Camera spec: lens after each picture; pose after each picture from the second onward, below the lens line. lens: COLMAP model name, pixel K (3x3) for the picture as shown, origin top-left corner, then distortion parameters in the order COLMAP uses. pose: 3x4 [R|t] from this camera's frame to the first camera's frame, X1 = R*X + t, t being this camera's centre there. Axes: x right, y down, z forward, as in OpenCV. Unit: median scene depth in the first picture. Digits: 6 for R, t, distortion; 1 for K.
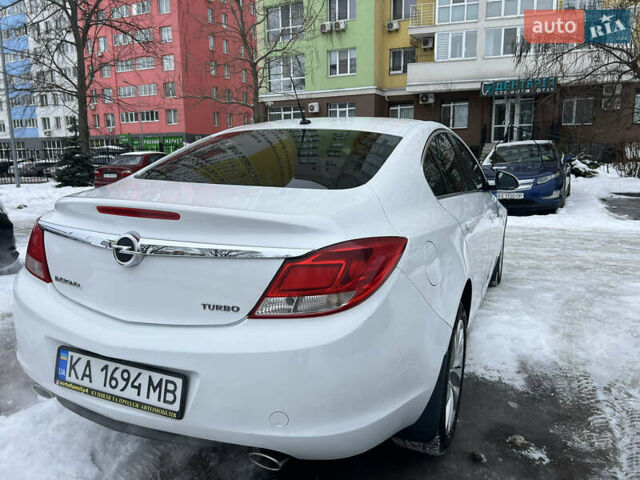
lens RADIAL K [[482.7, 0, 314.7], [0, 482.7, 240.4], [0, 0, 1]] dist [0.044241, -0.047294]
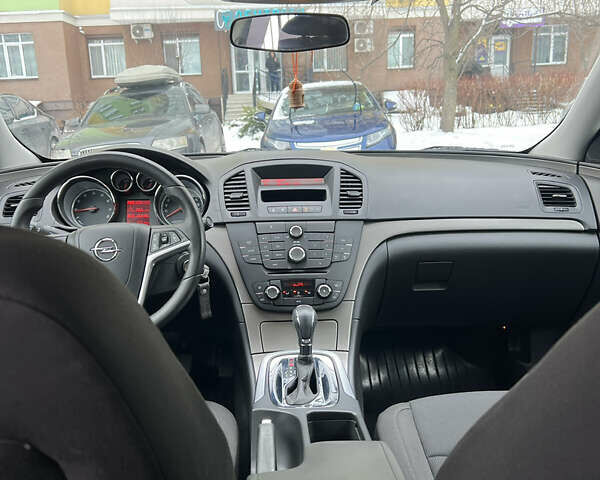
lens RADIAL K [[609.0, 0, 295.4], [0, 609.0, 242.7], [0, 0, 1]] dist [0.019893, 0.000000]
pose [[0.889066, -0.120659, 0.441592, 0.004409], [0.106632, 0.992689, 0.056555, -0.153040], [-0.445188, -0.003193, 0.895432, 1.139592]]
